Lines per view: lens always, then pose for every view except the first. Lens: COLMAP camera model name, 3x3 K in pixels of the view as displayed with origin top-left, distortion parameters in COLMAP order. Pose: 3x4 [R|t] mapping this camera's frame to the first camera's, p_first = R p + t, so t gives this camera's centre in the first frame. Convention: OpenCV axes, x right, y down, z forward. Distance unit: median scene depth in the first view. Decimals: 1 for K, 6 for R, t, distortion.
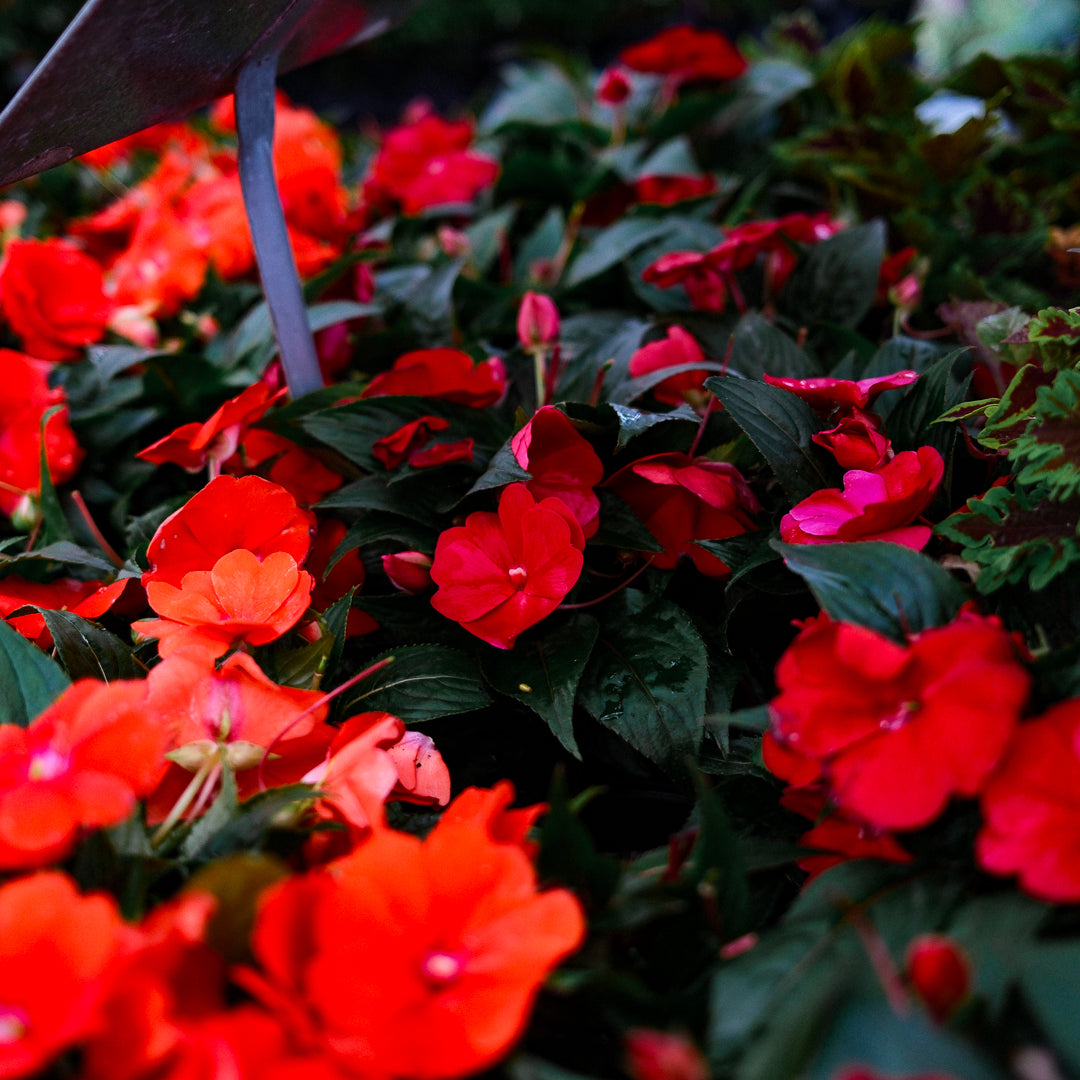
lens RADIAL K [[1686.7, 0, 534.0], [0, 1686.7, 535.6], [0, 0, 1]] dist [-0.007550, 0.000000]
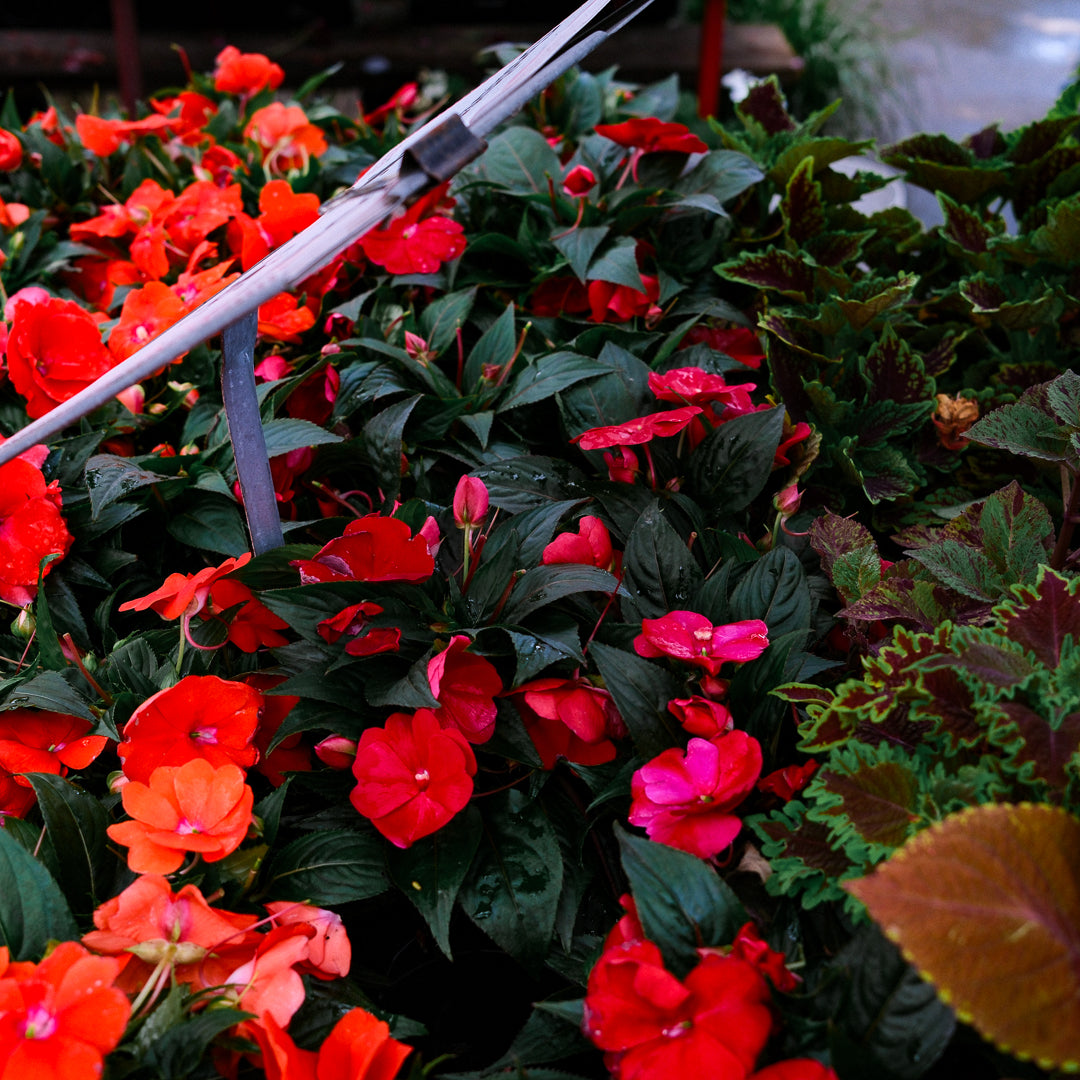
lens RADIAL K [[1686.7, 0, 545.1], [0, 1686.7, 540.9], [0, 0, 1]] dist [-0.007550, 0.000000]
pose [[0.994549, 0.099452, 0.031328, 0.023854], [-0.103605, 0.976420, 0.189393, -0.391042], [-0.011753, -0.191606, 0.981402, -0.184508]]
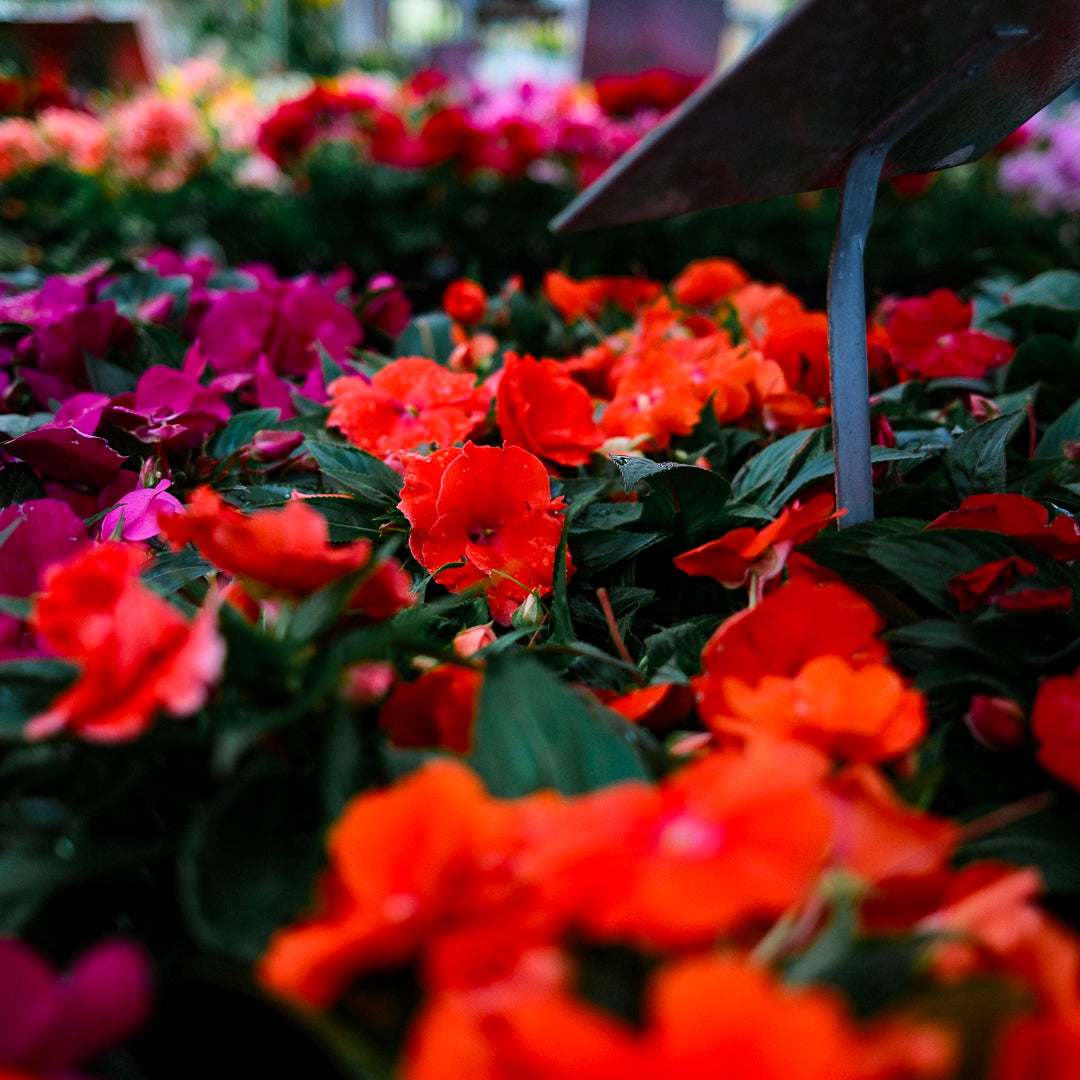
lens RADIAL K [[1686.7, 0, 538.5], [0, 1686.7, 542.9], [0, 0, 1]] dist [-0.007550, 0.000000]
pose [[0.977525, 0.125605, -0.169317, -0.173835], [-0.149917, 0.978822, -0.139399, 0.088448], [0.148222, 0.161650, 0.975653, 0.129020]]
